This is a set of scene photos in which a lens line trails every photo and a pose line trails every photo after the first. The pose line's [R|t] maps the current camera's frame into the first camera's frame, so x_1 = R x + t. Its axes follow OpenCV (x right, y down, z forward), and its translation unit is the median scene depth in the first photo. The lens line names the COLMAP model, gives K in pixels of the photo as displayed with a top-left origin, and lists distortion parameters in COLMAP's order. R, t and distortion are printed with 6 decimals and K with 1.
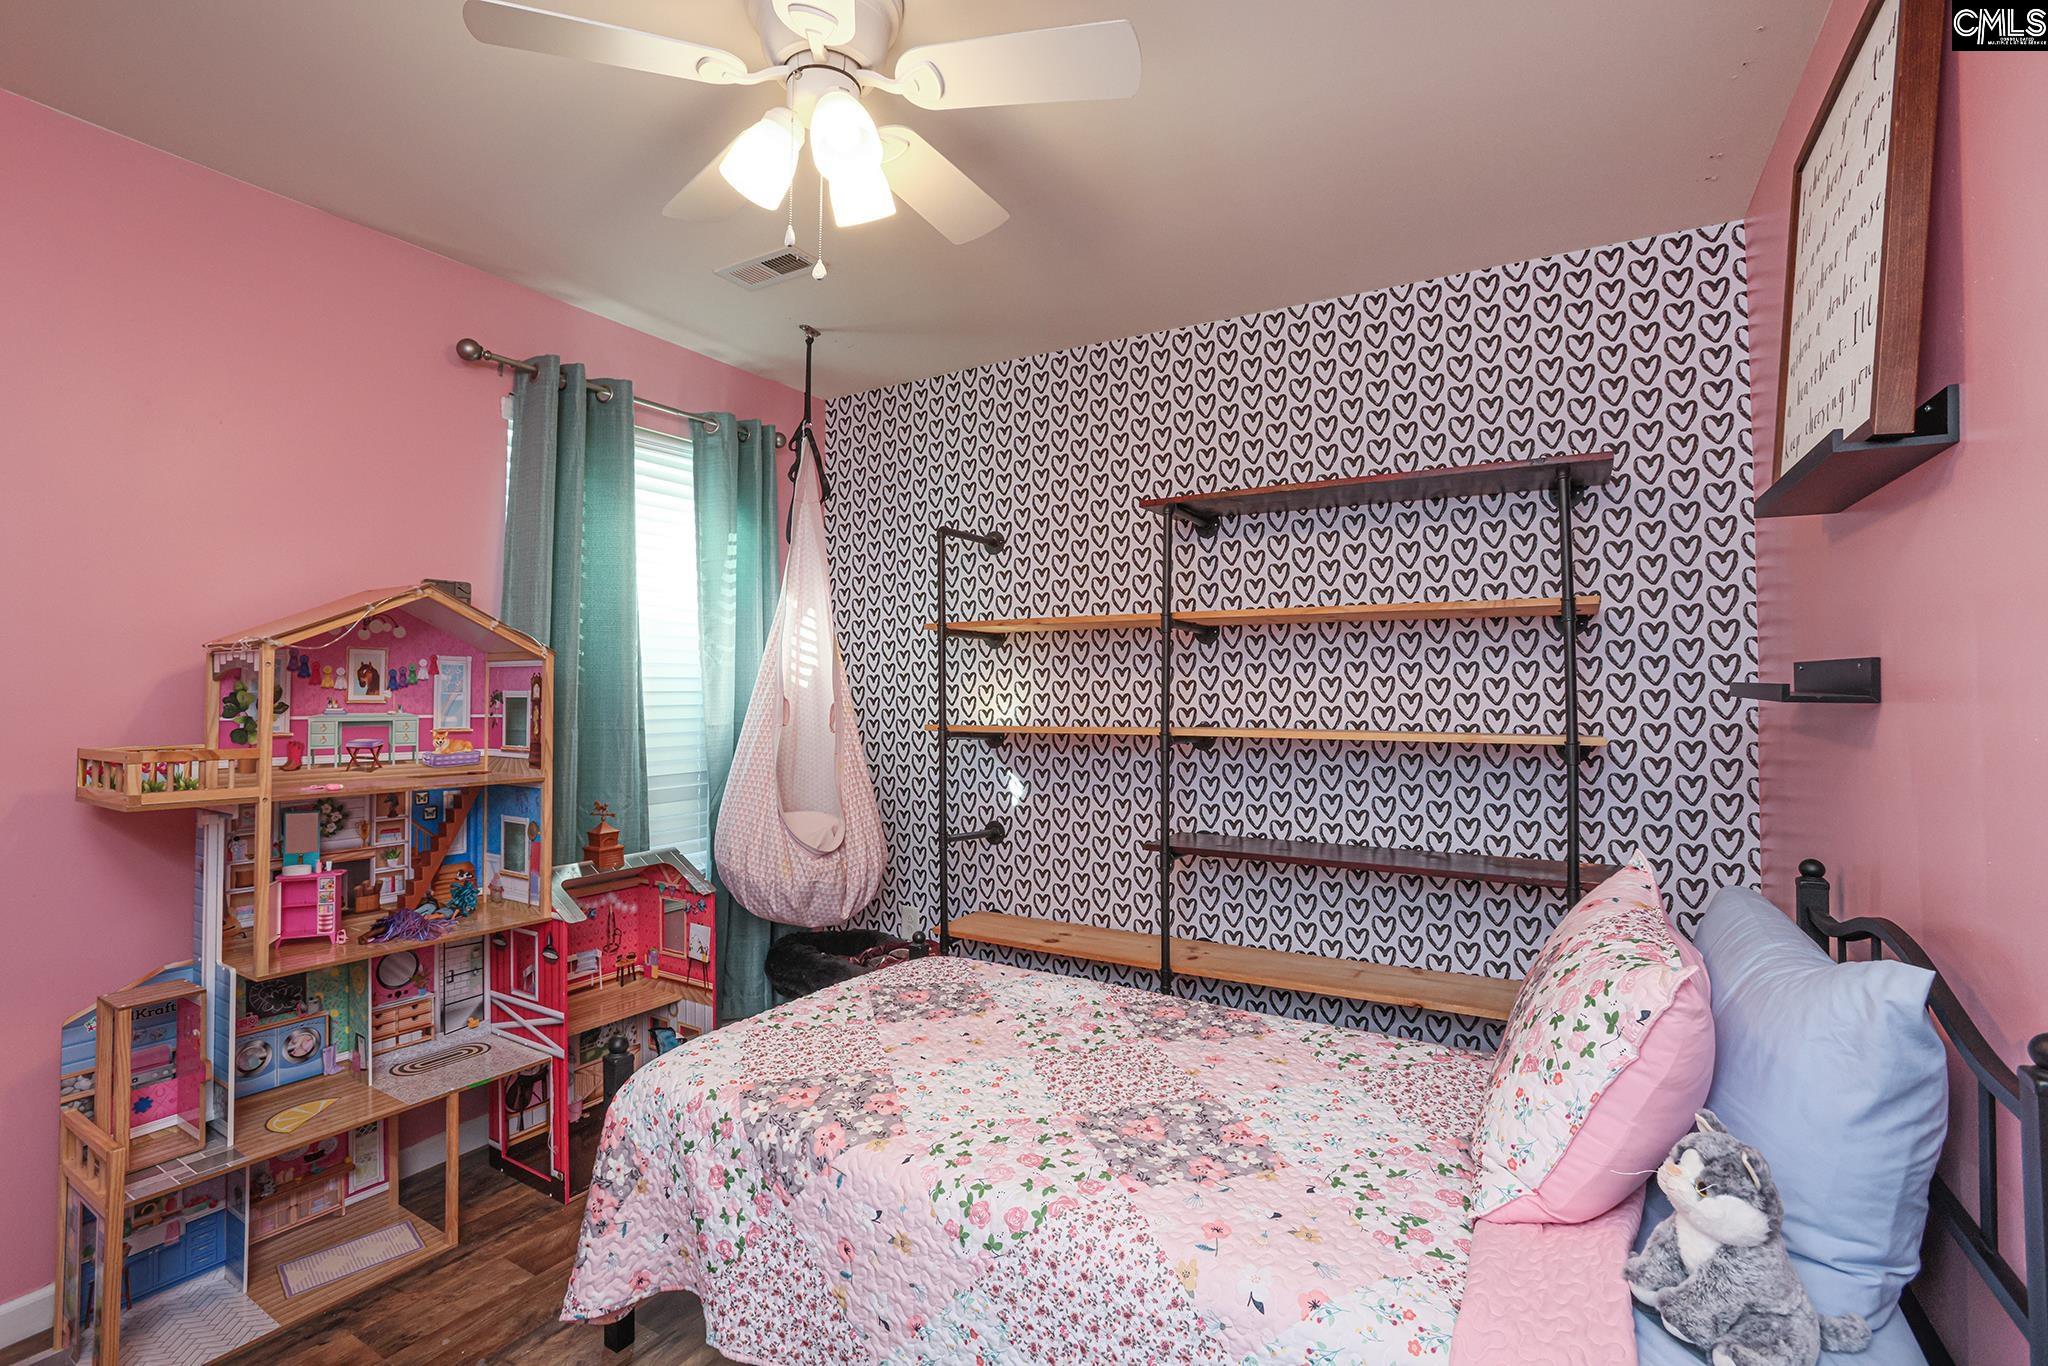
lens RADIAL K [[938.7, 0, 1026.0], [0, 938.7, 667.4], [0, 0, 1]] dist [-0.071089, 0.029912]
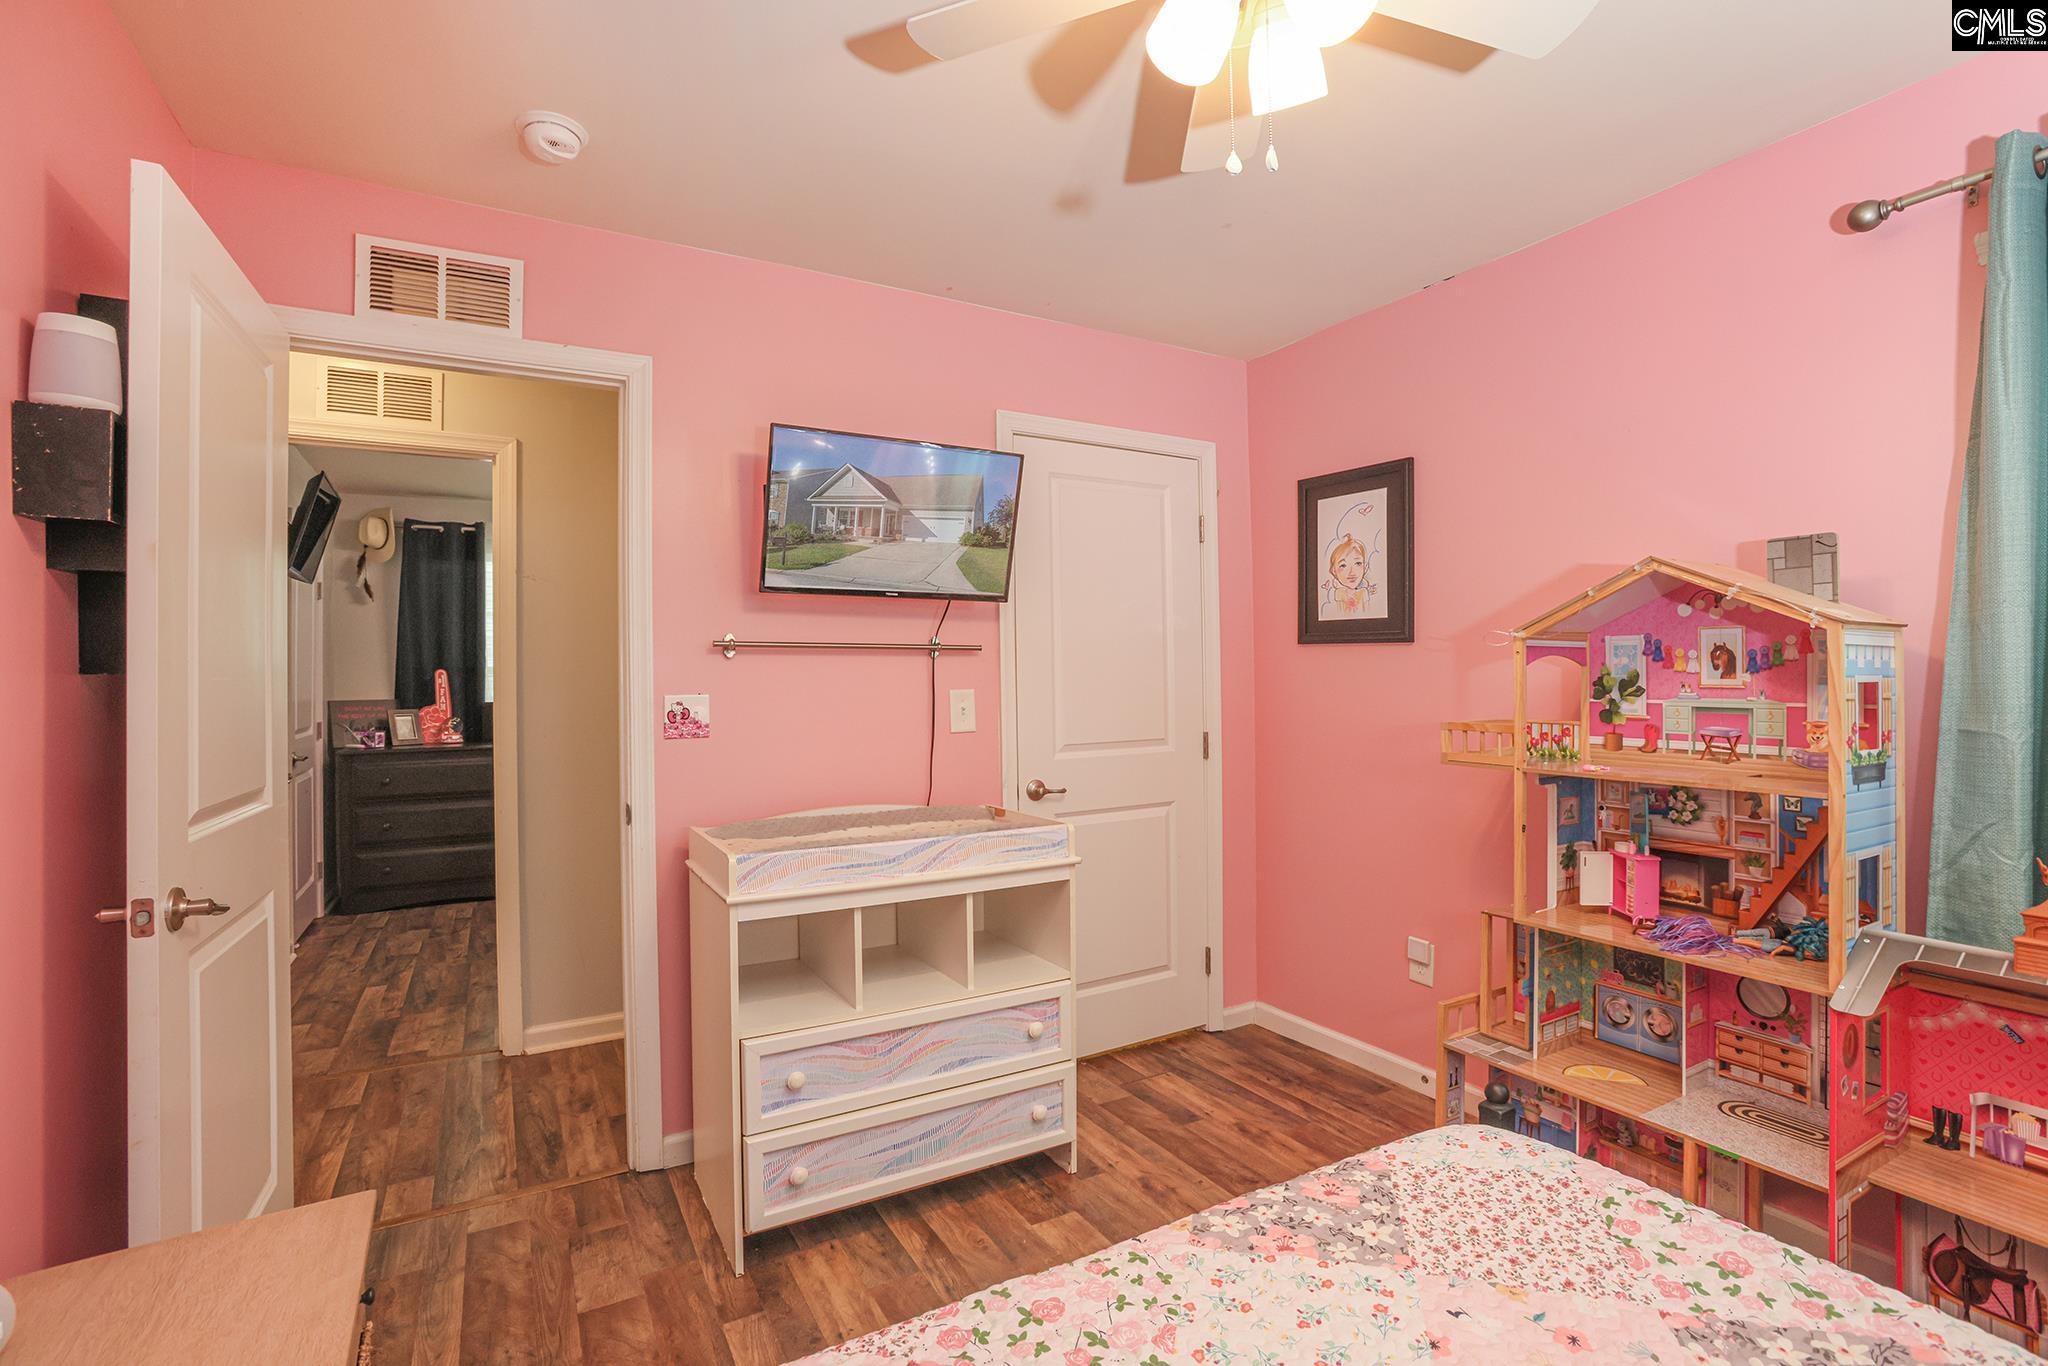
lens RADIAL K [[938.7, 0, 1026.0], [0, 938.7, 667.4], [0, 0, 1]] dist [-0.071089, 0.029912]
pose [[-0.484419, -0.004674, -0.874823, 0.416557], [0.031191, 0.999258, -0.022610, 0.018139], [0.874280, -0.038240, -0.483914, 0.851687]]
